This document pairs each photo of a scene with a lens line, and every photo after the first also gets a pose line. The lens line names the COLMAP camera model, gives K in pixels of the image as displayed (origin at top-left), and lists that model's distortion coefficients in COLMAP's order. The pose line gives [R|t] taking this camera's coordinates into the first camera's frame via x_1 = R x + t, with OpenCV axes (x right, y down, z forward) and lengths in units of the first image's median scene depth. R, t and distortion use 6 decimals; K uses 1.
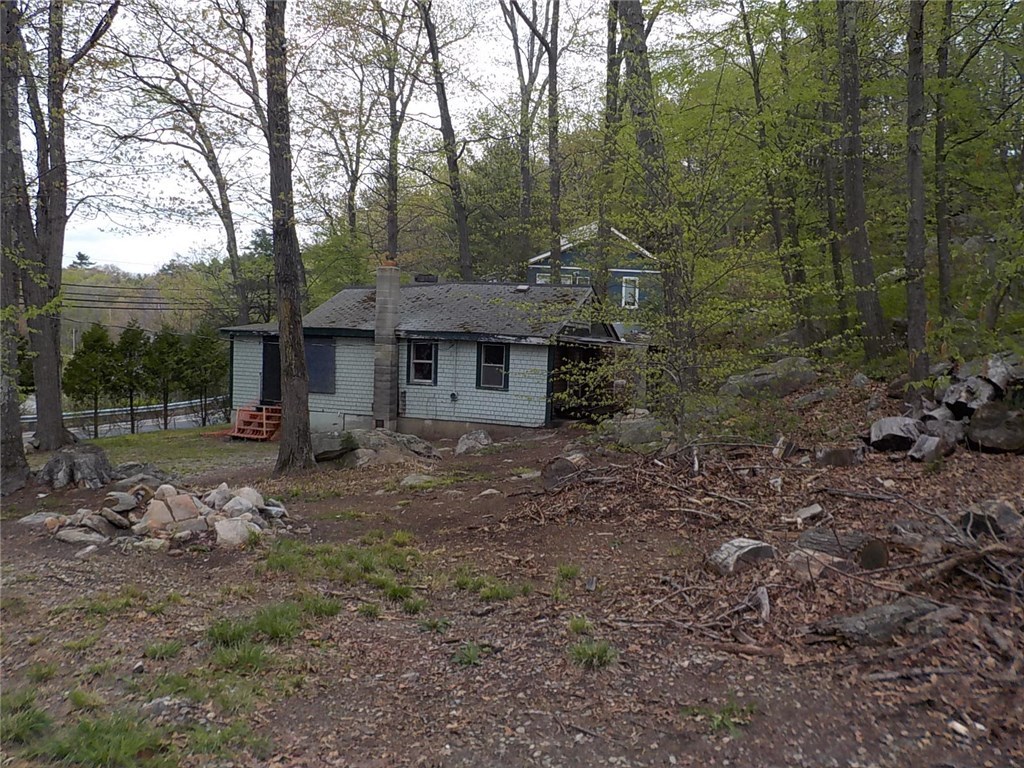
lens RADIAL K [[948.2, 0, 510.3], [0, 948.2, 380.3], [0, 0, 1]] dist [0.003566, -0.007653]
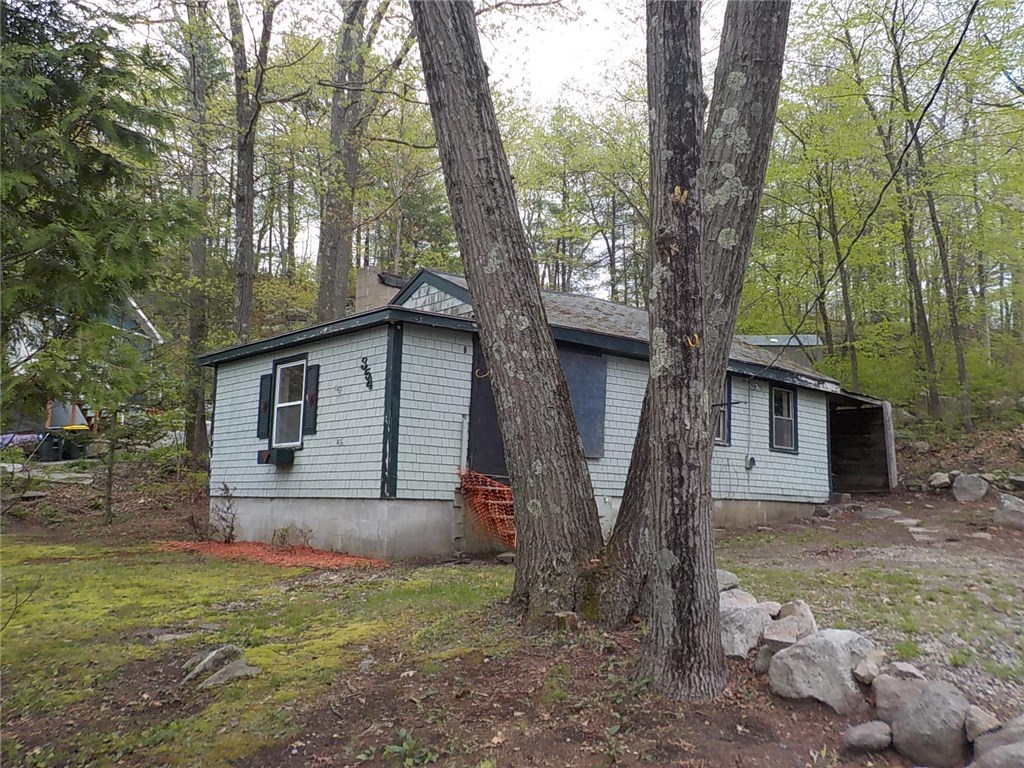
lens RADIAL K [[933.6, 0, 508.6], [0, 933.6, 381.6], [0, 0, 1]] dist [0.006715, 0.006793]
pose [[0.434075, 0.092500, 0.896115, -0.718609], [0.030492, 0.992636, -0.117233, 0.032048], [-0.900360, 0.078213, 0.428058, 0.862793]]
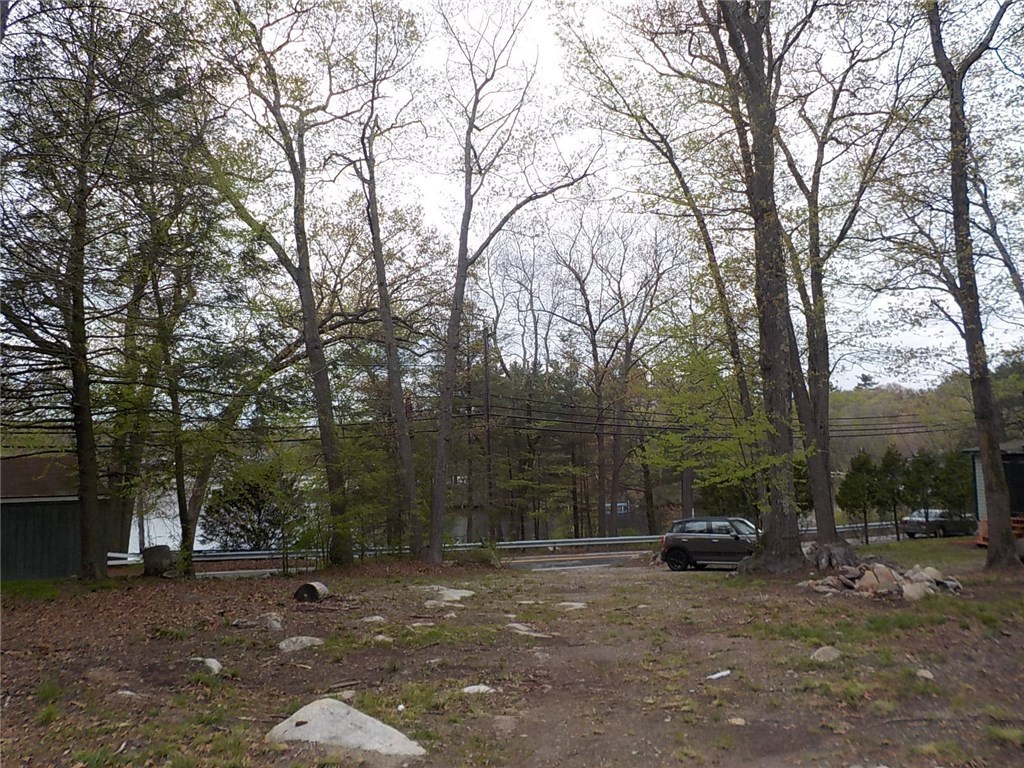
lens RADIAL K [[948.2, 0, 510.3], [0, 948.2, 380.3], [0, 0, 1]] dist [0.003566, -0.007653]
pose [[0.703979, -0.103561, -0.702630, 0.143470], [0.018004, 0.991596, -0.128114, -0.001056], [0.709992, 0.077540, 0.699927, -0.234790]]
